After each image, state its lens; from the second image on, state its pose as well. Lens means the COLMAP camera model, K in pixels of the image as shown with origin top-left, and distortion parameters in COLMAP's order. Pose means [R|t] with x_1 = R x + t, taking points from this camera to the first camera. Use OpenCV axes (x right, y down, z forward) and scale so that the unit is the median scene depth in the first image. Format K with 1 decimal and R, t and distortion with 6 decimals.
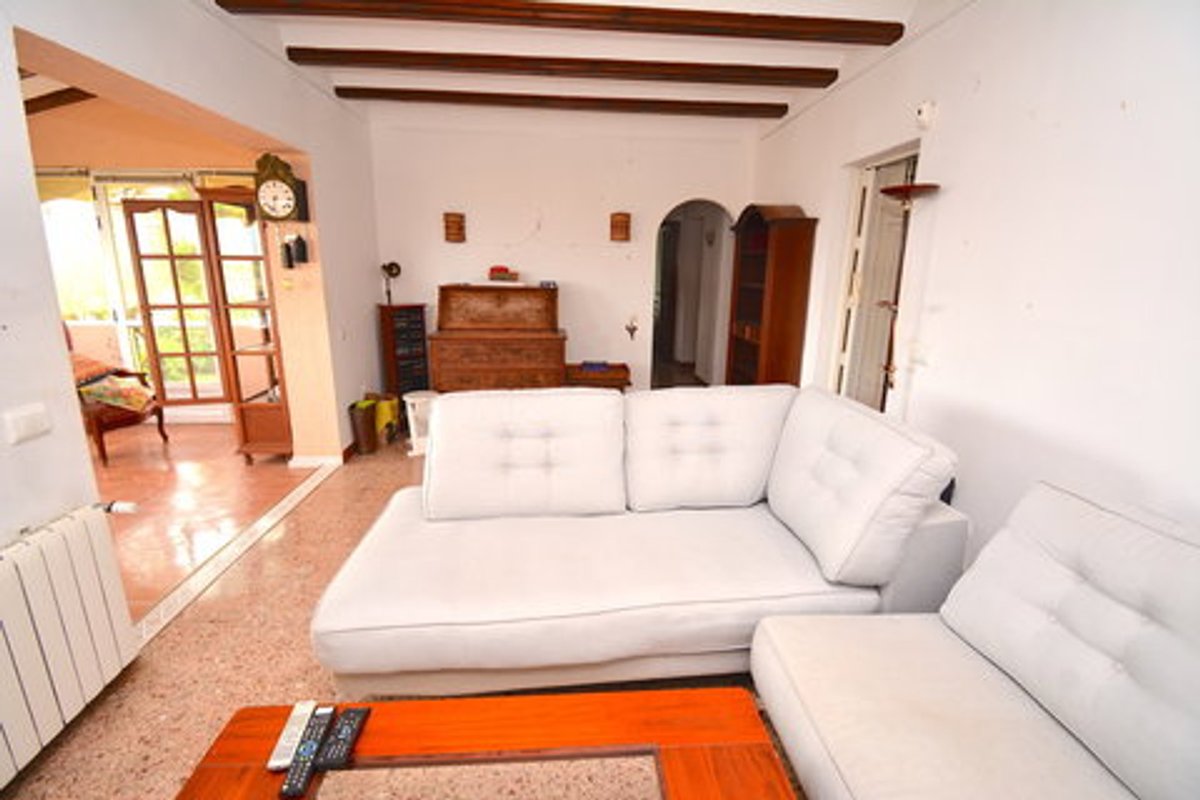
lens RADIAL K [[526.3, 0, 592.2], [0, 526.3, 402.8], [0, 0, 1]] dist [0.001953, -0.015100]
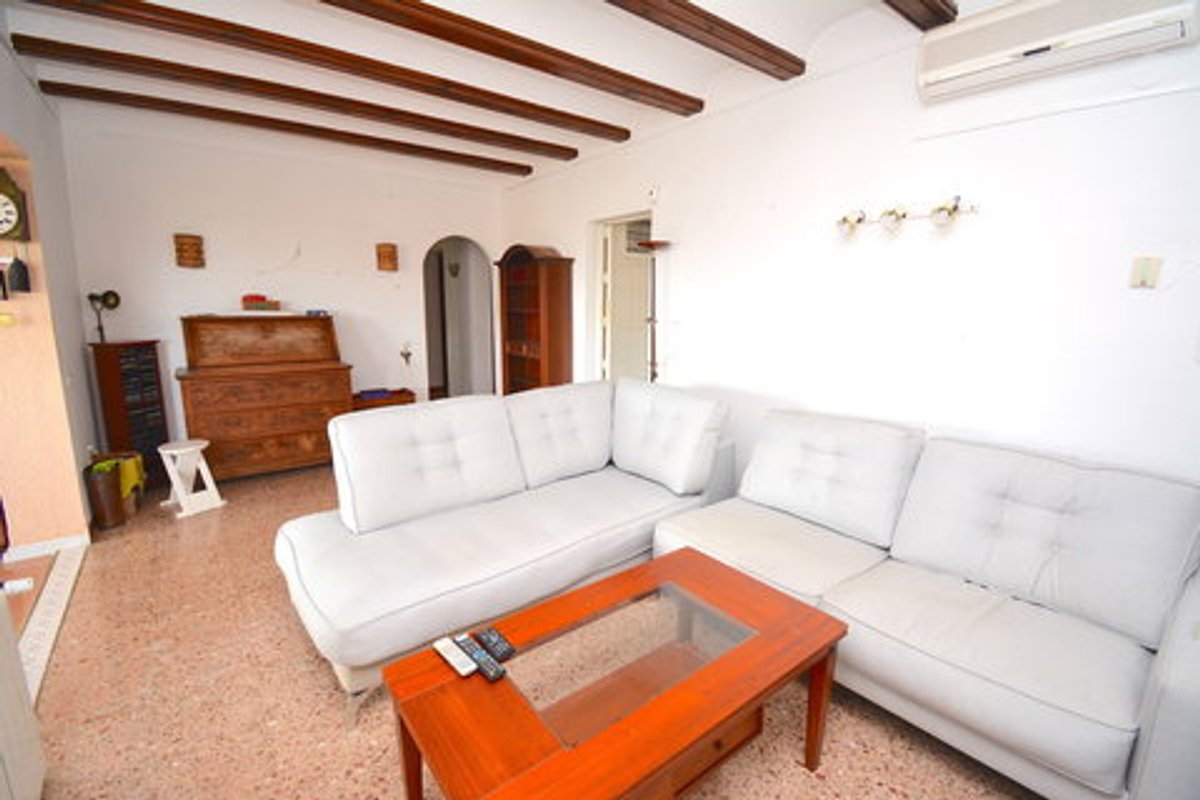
lens RADIAL K [[526.3, 0, 600.1], [0, 526.3, 406.5], [0, 0, 1]] dist [0.001953, -0.015100]
pose [[0.827720, -0.115444, 0.549138, -0.215021], [0.139739, 0.990185, -0.002465, 0.019185], [-0.543464, 0.078777, 0.835728, -0.074197]]
